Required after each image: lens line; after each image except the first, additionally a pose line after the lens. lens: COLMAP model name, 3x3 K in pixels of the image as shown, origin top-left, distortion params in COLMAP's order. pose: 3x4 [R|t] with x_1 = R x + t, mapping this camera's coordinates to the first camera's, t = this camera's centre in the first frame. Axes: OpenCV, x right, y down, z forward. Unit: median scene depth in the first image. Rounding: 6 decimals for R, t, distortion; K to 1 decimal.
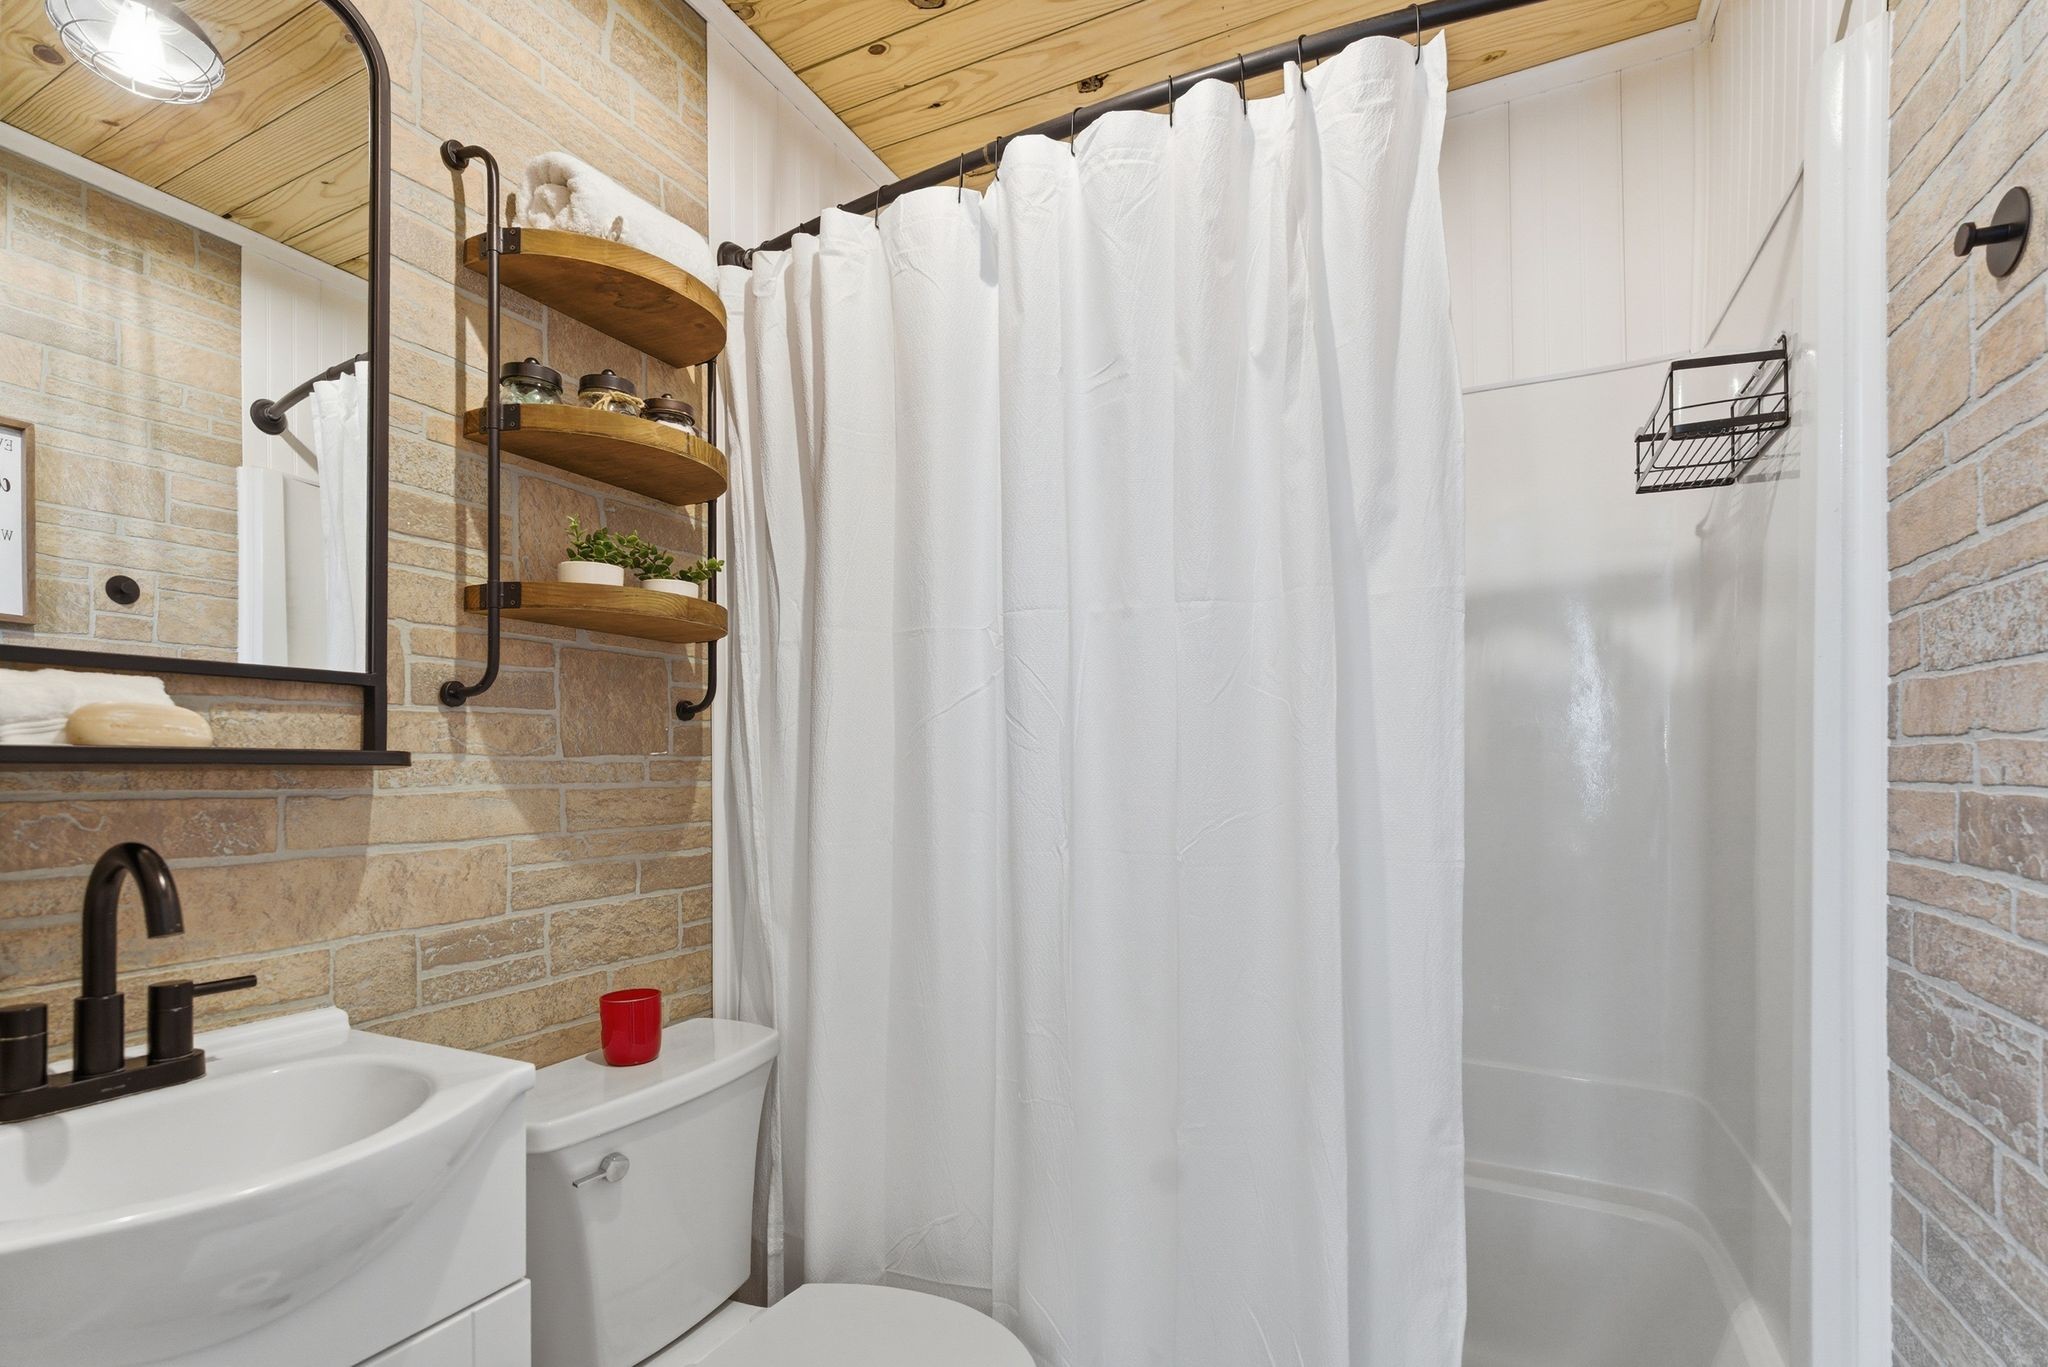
lens RADIAL K [[941.4, 0, 982.1], [0, 941.4, 758.7], [0, 0, 1]] dist [-0.010482, 0.001535]
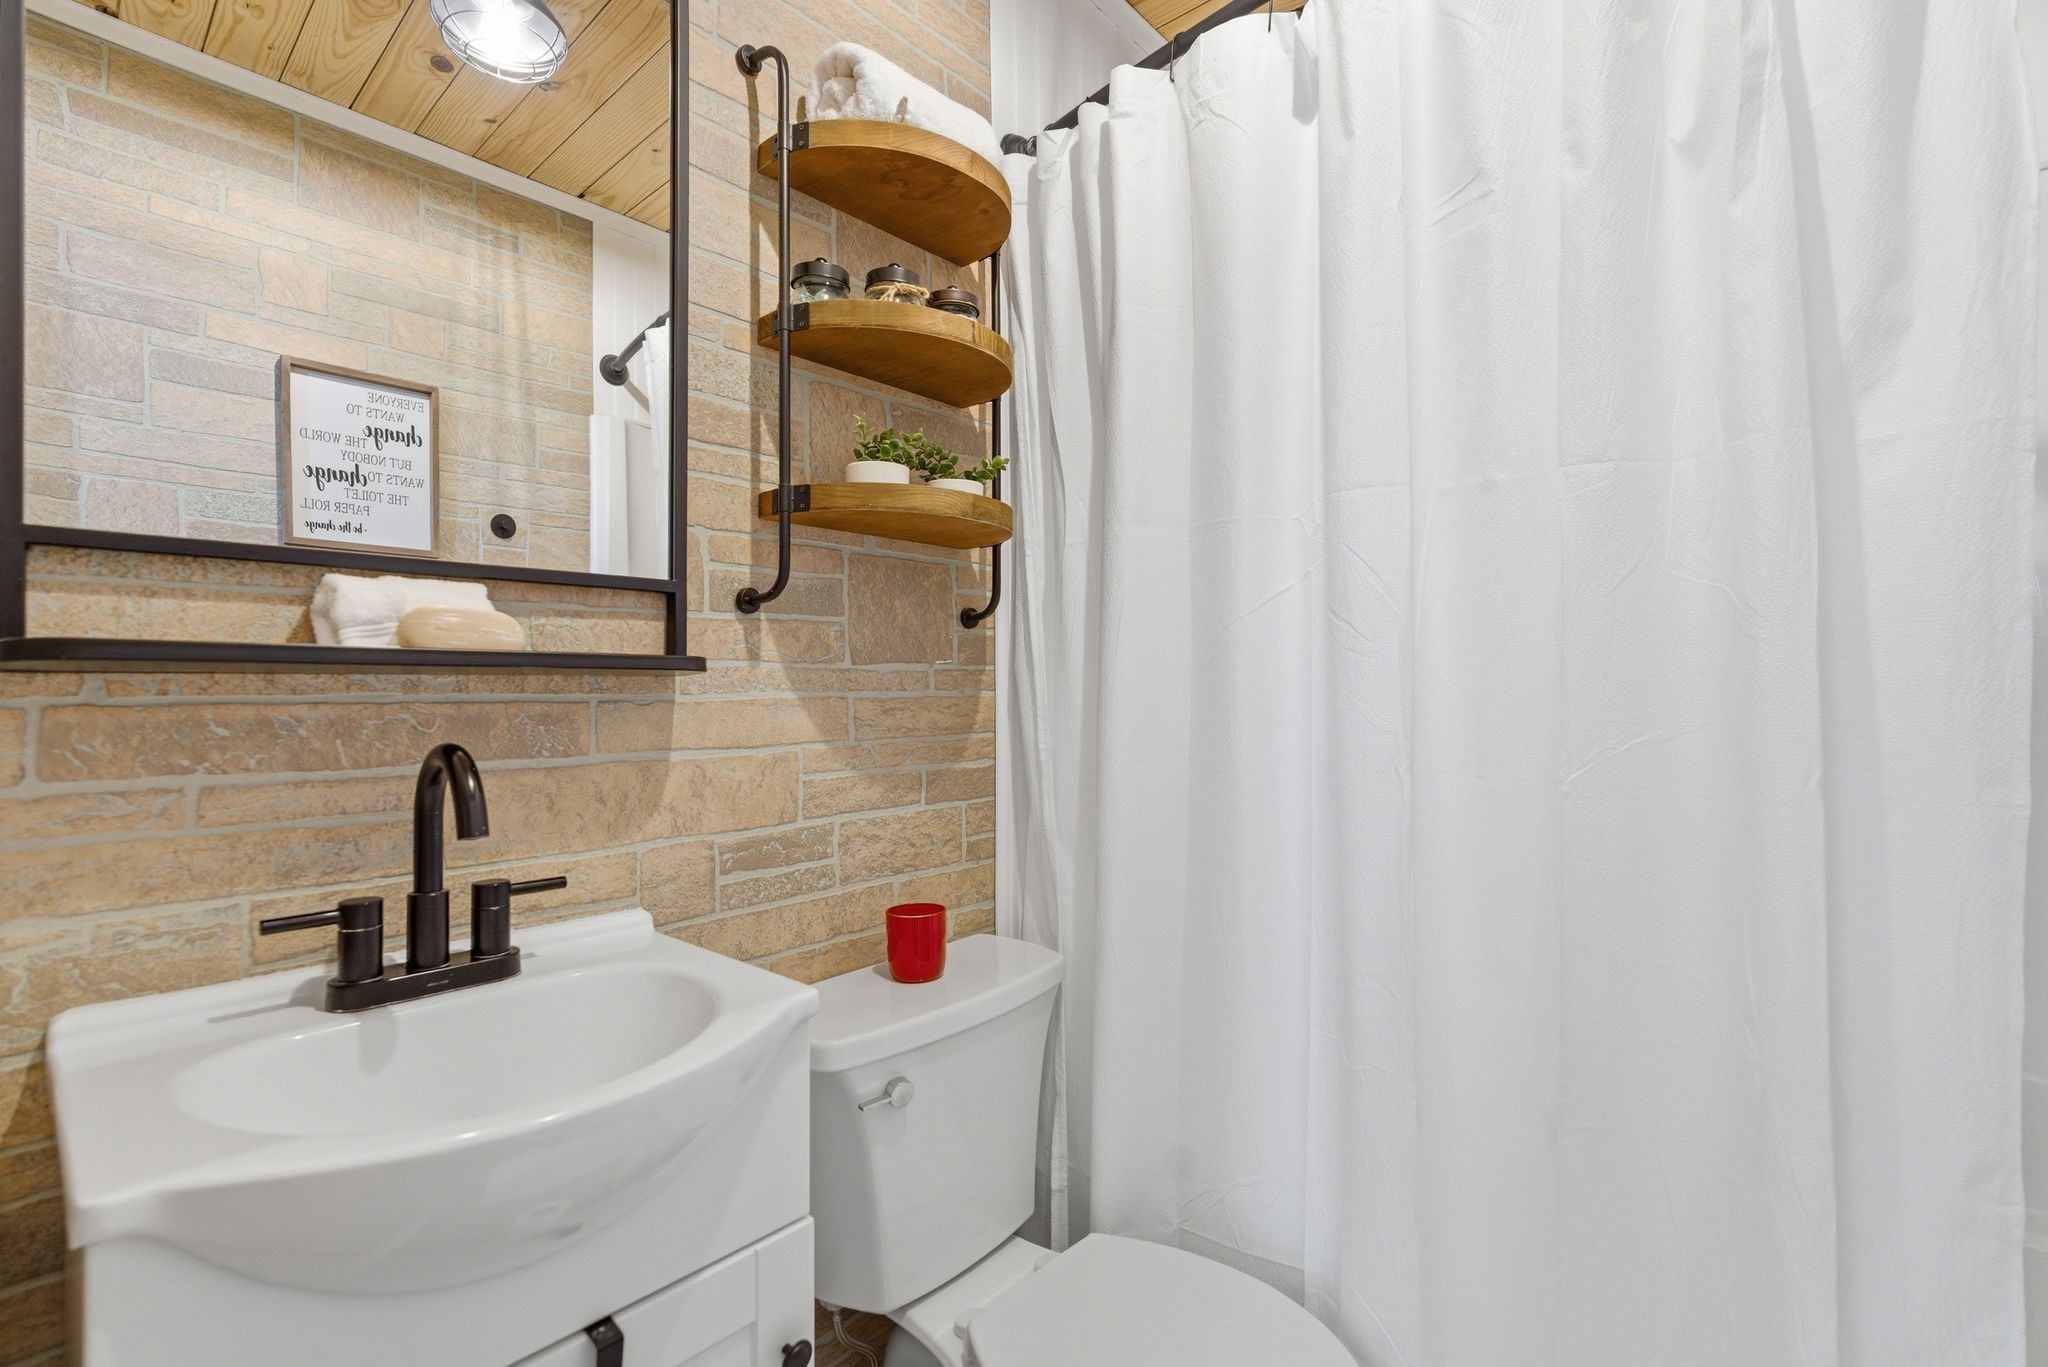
lens RADIAL K [[903.9, 0, 1020.2], [0, 903.9, 681.6], [0, 0, 1]] dist [-0.001678, -0.001113]
pose [[0.970392, 0.002647, -0.241523, -0.047661], [-0.001115, 0.999978, 0.006483, 0.010179], [0.241535, -0.006022, 0.970374, 0.129439]]
